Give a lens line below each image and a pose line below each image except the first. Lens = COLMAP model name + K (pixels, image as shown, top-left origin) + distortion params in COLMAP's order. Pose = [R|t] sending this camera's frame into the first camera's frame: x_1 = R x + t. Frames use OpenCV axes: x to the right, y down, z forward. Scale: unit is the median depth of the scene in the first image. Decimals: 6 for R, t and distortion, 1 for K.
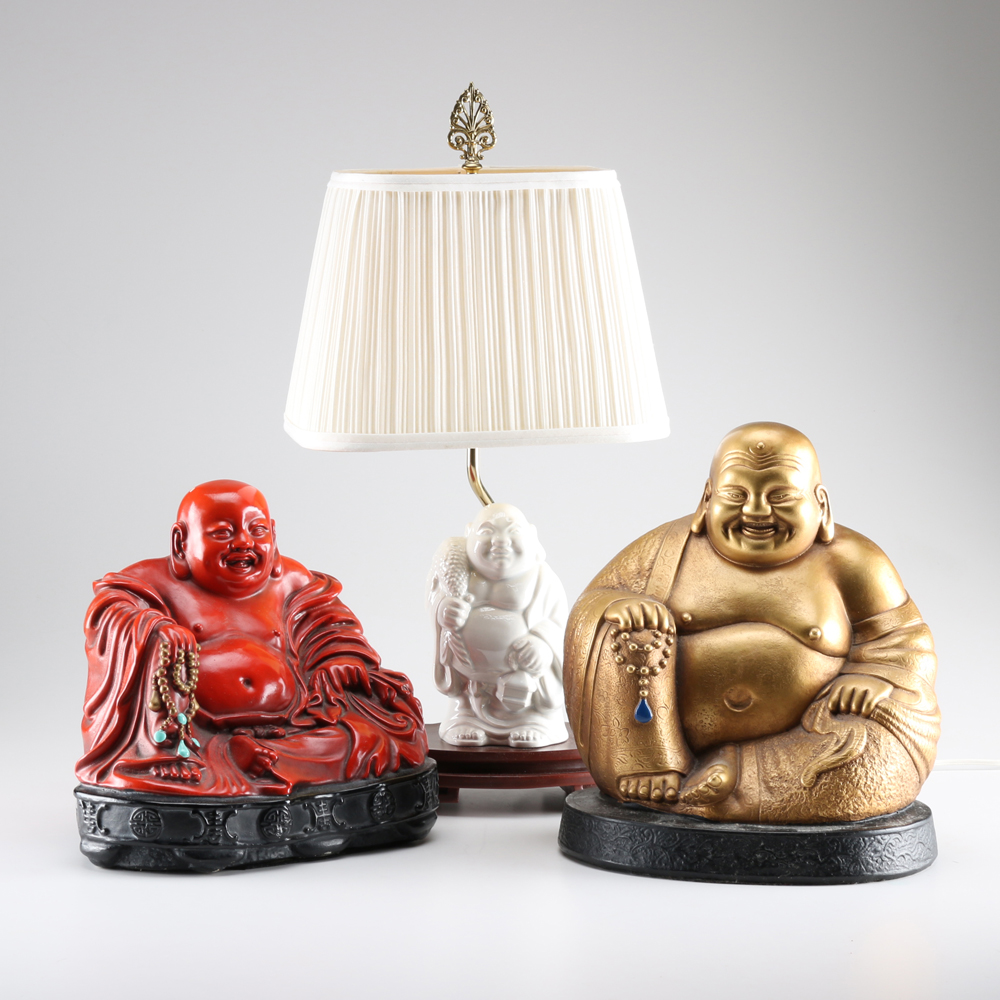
lens RADIAL K [[2754.2, 0, 500.4], [0, 2754.2, 499.0], [0, 0, 1]] dist [-0.192734, 0.000000]
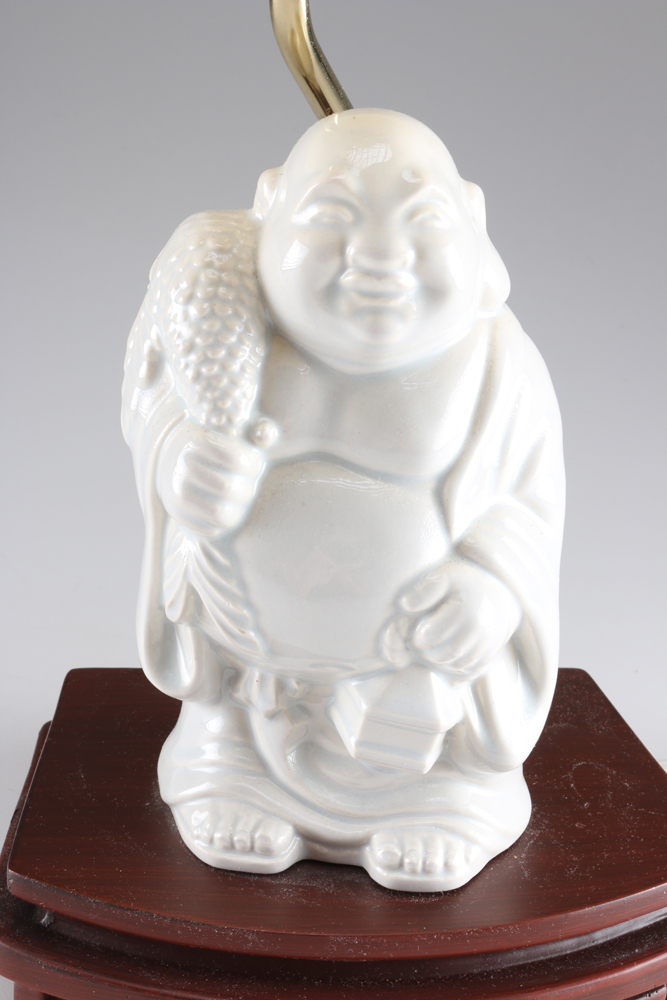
lens RADIAL K [[1775.6, 0, 330.9], [0, 1775.6, 501.4], [0, 0, 1]] dist [-0.012515, 0.000000]
pose [[0.998537, 0.040381, 0.035972, -0.010454], [-0.048232, 0.965827, 0.254662, -0.006597], [-0.024459, -0.256024, 0.966361, 0.807805]]
